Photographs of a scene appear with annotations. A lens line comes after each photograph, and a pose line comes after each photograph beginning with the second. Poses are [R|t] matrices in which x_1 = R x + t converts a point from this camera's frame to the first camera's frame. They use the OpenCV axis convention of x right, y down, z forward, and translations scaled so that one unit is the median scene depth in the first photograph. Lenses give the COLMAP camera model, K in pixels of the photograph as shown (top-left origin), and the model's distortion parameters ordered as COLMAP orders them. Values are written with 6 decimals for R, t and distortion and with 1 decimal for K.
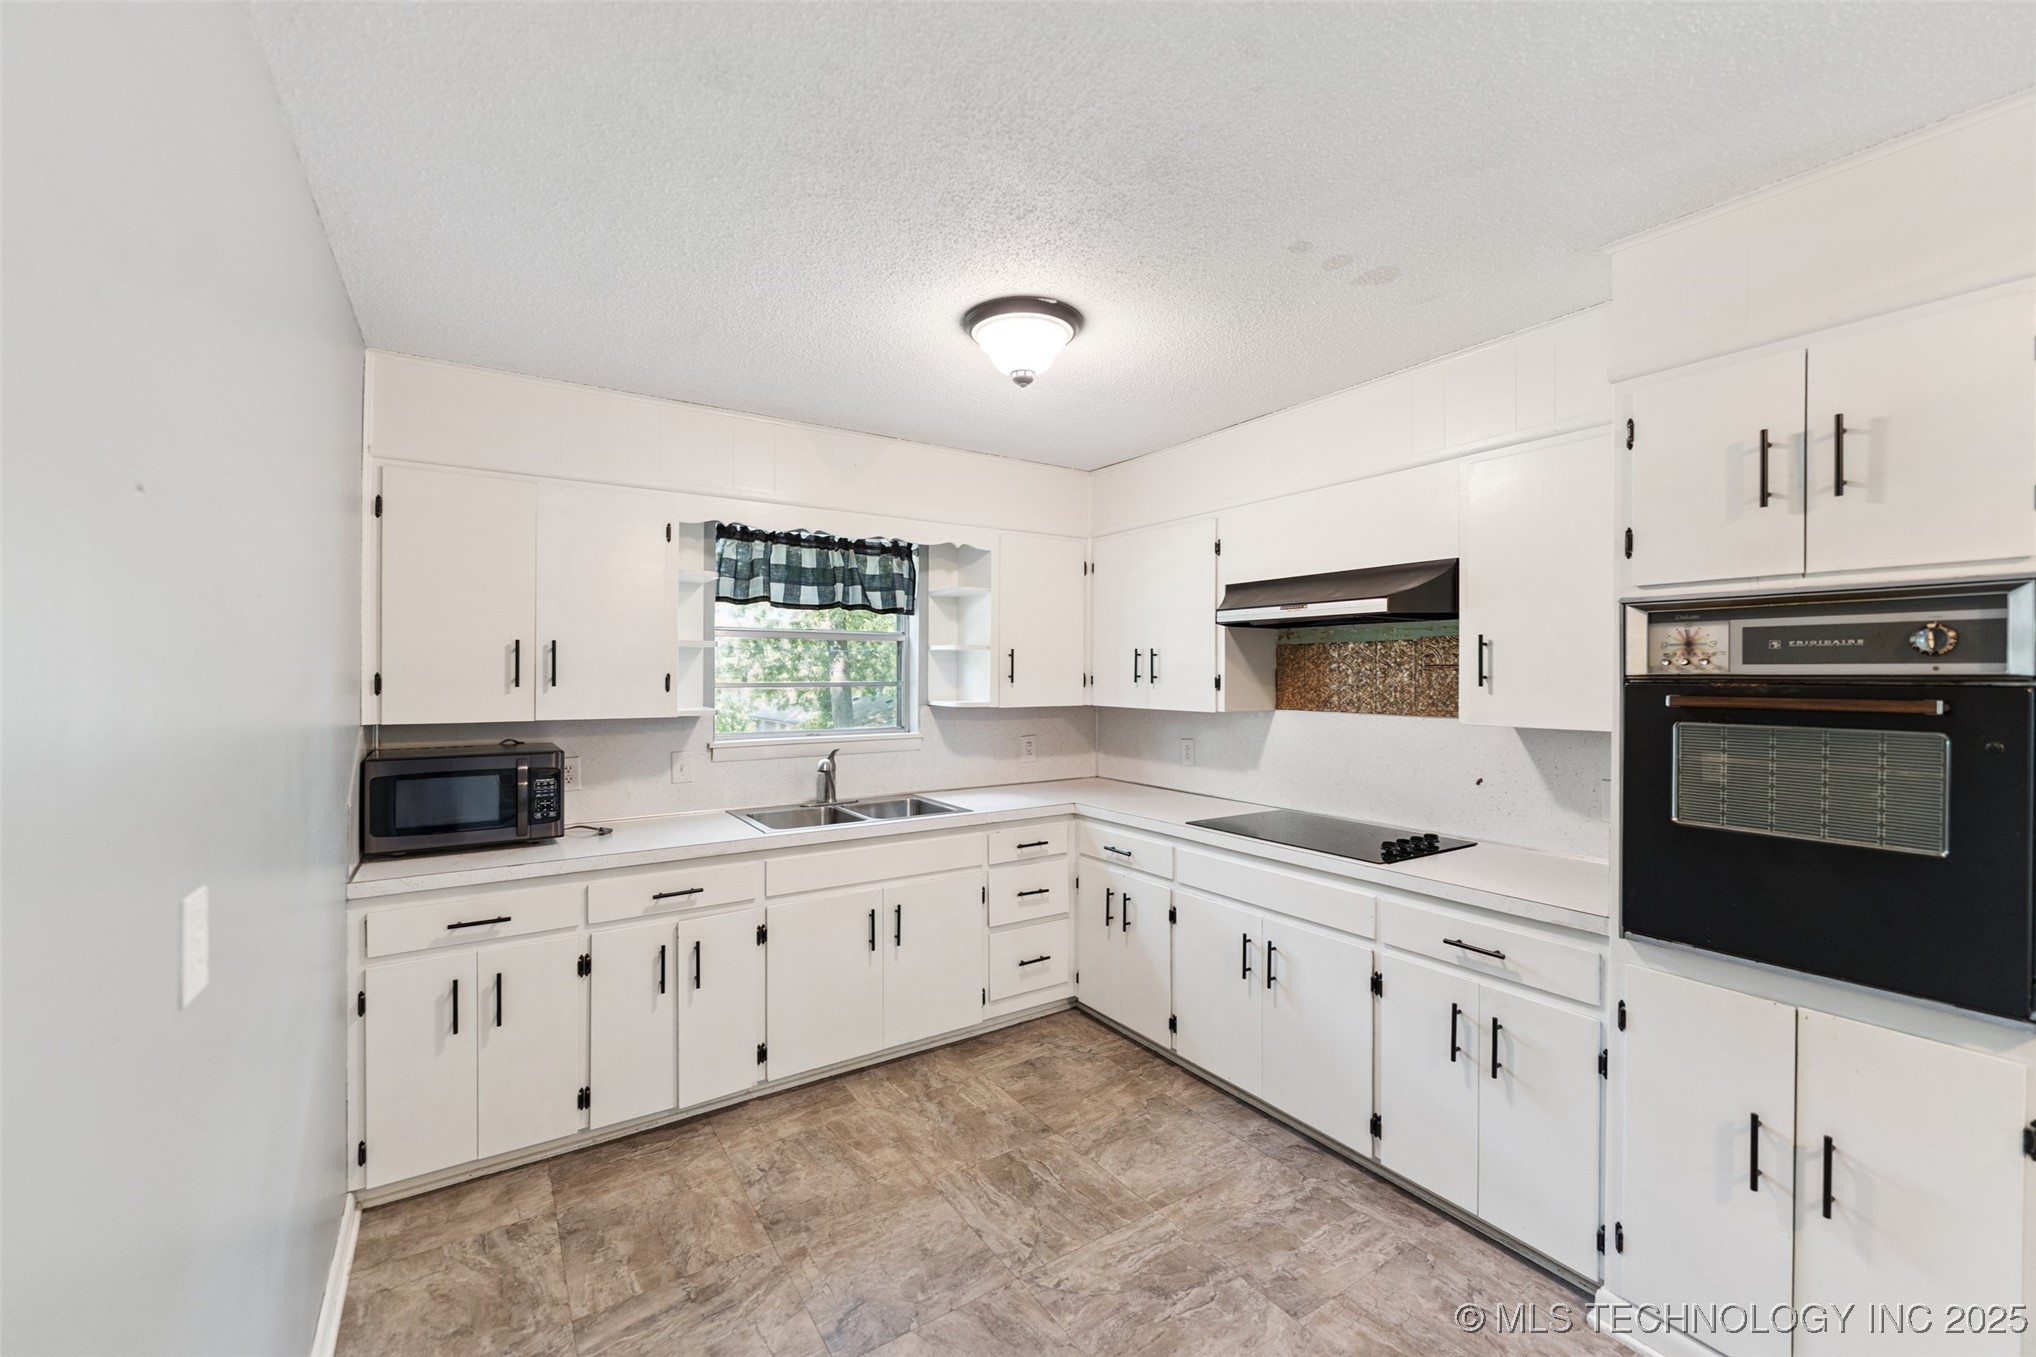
lens RADIAL K [[839.8, 0, 1011.6], [0, 839.8, 667.0], [0, 0, 1]] dist [0.003891, -0.001803]
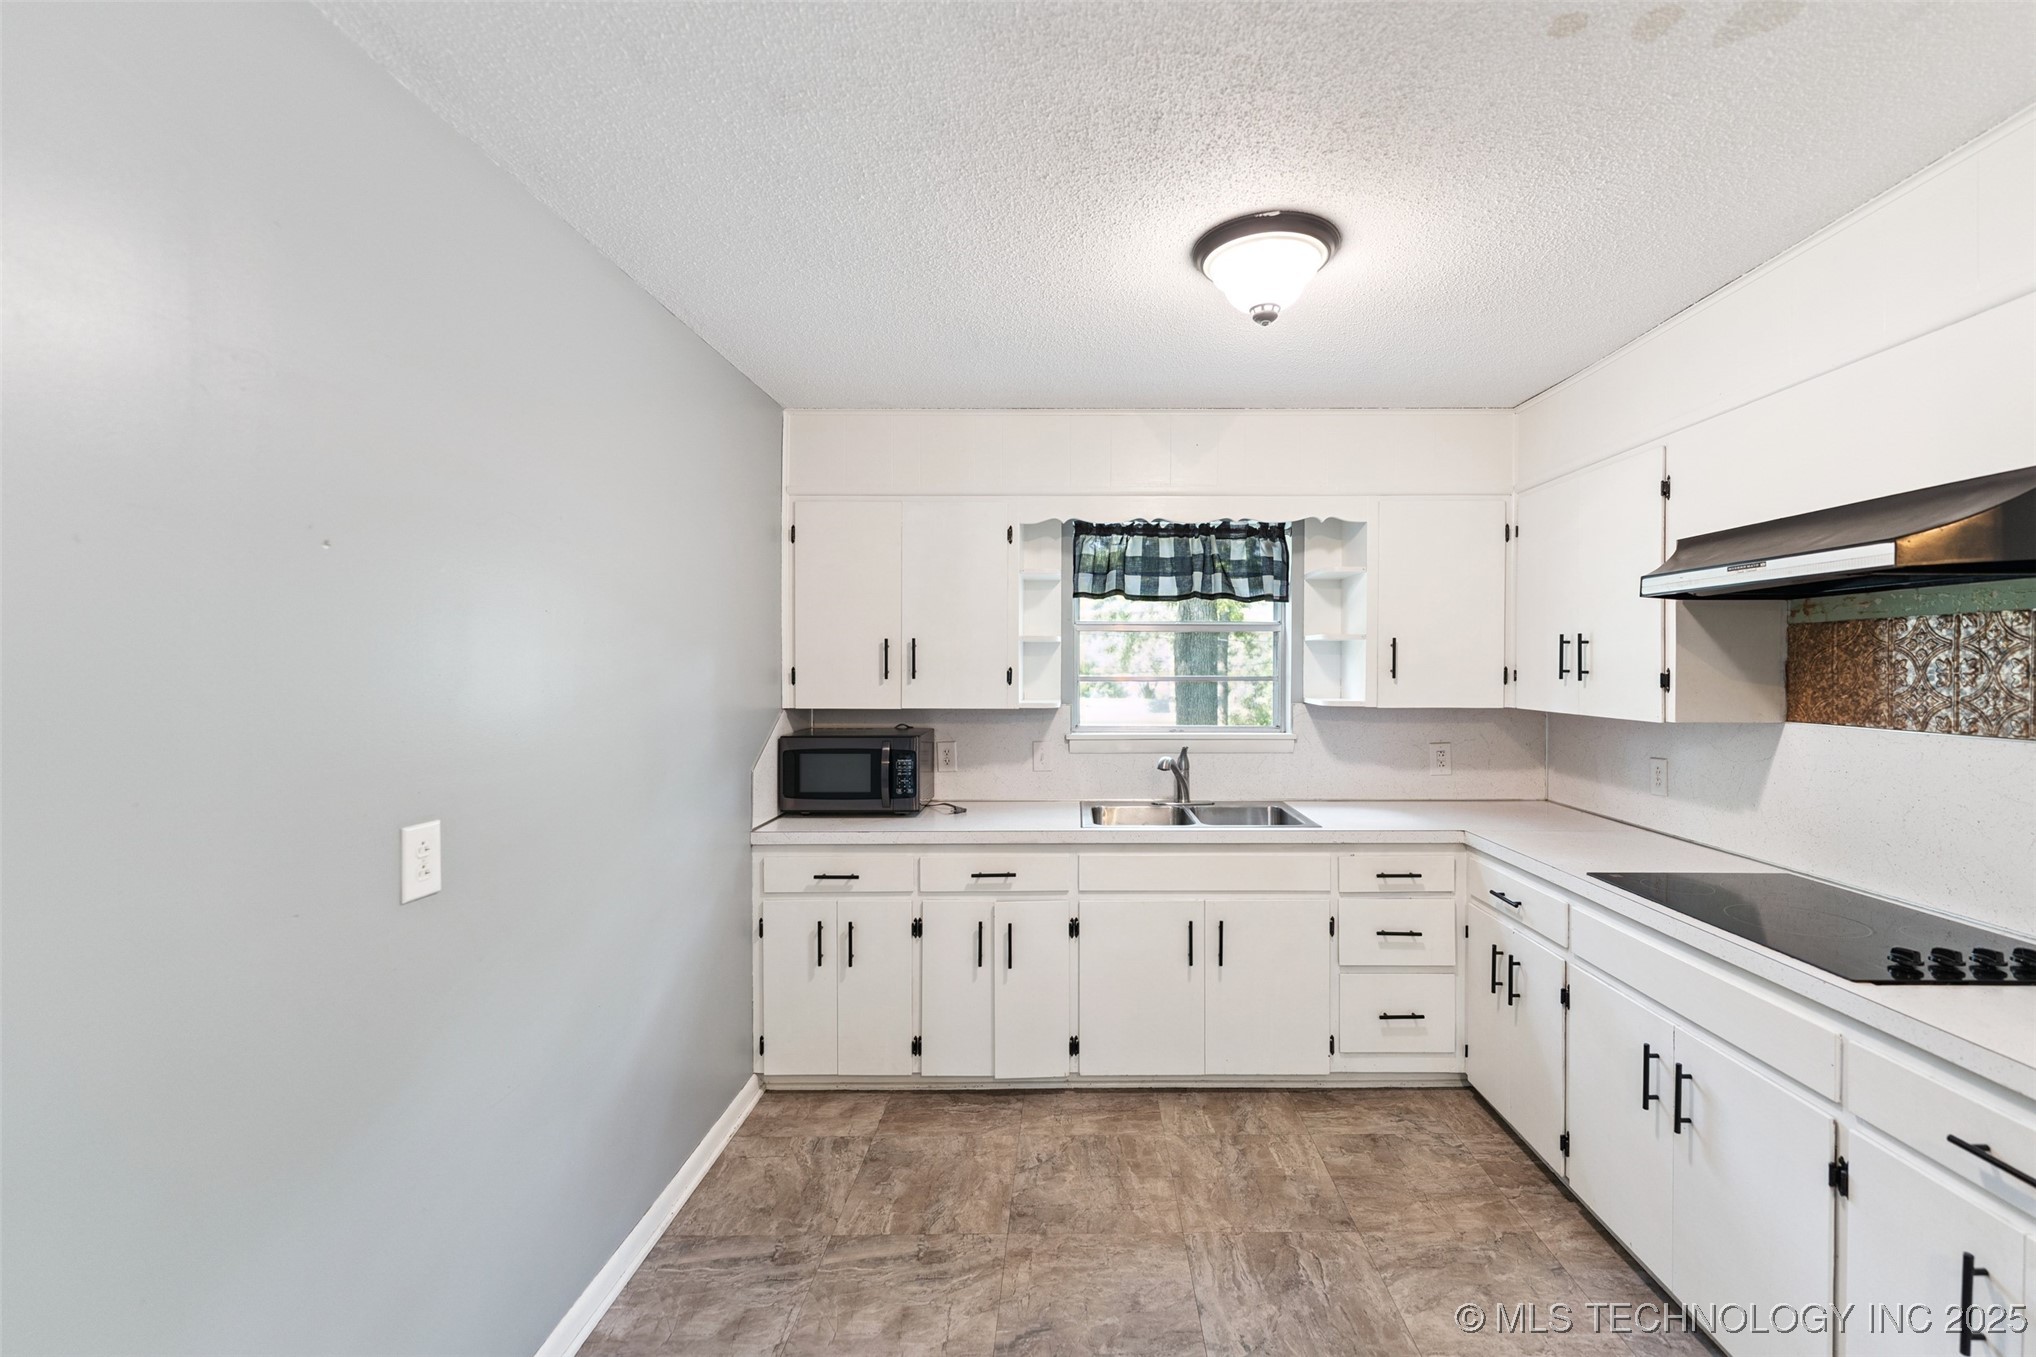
lens RADIAL K [[839.8, 0, 1076.4], [0, 839.8, 674.1], [0, 0, 1]] dist [0.003891, -0.001803]
pose [[0.836498, 0.003567, -0.547958, 0.266849], [0.005043, 0.999886, 0.014208, 0.000749], [0.547947, -0.014649, 0.836385, 0.170889]]
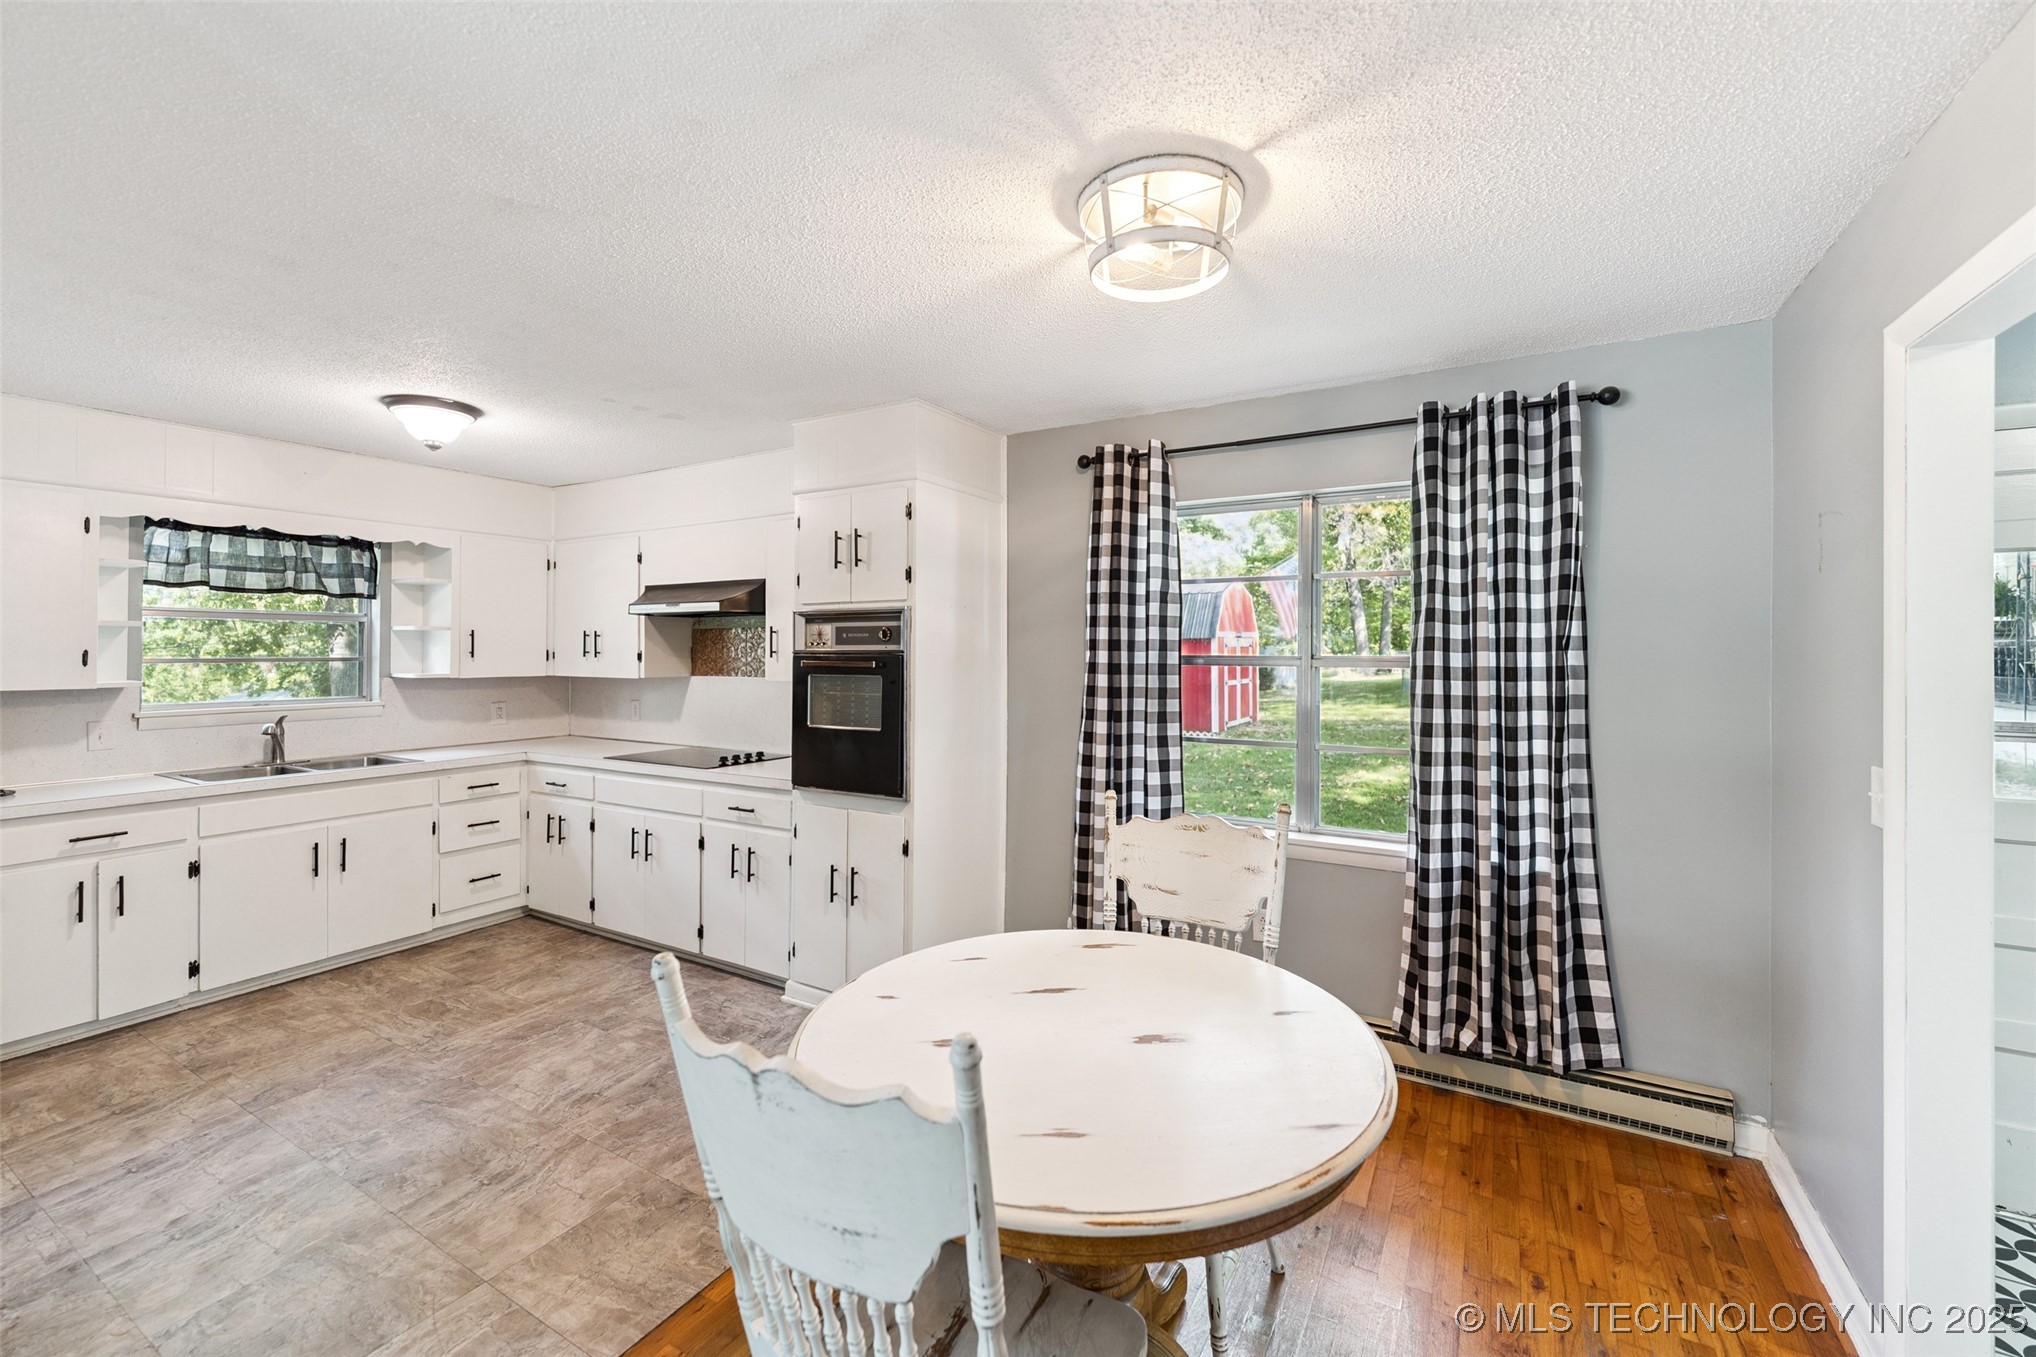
lens RADIAL K [[839.8, 0, 1017.8], [0, 839.8, 642.9], [0, 0, 1]] dist [0.003891, -0.001803]
pose [[0.894775, 0.002915, 0.446508, 0.225561], [-0.002570, 0.999996, -0.001379, -0.004393], [-0.446510, 0.000086, 0.894779, -0.620913]]
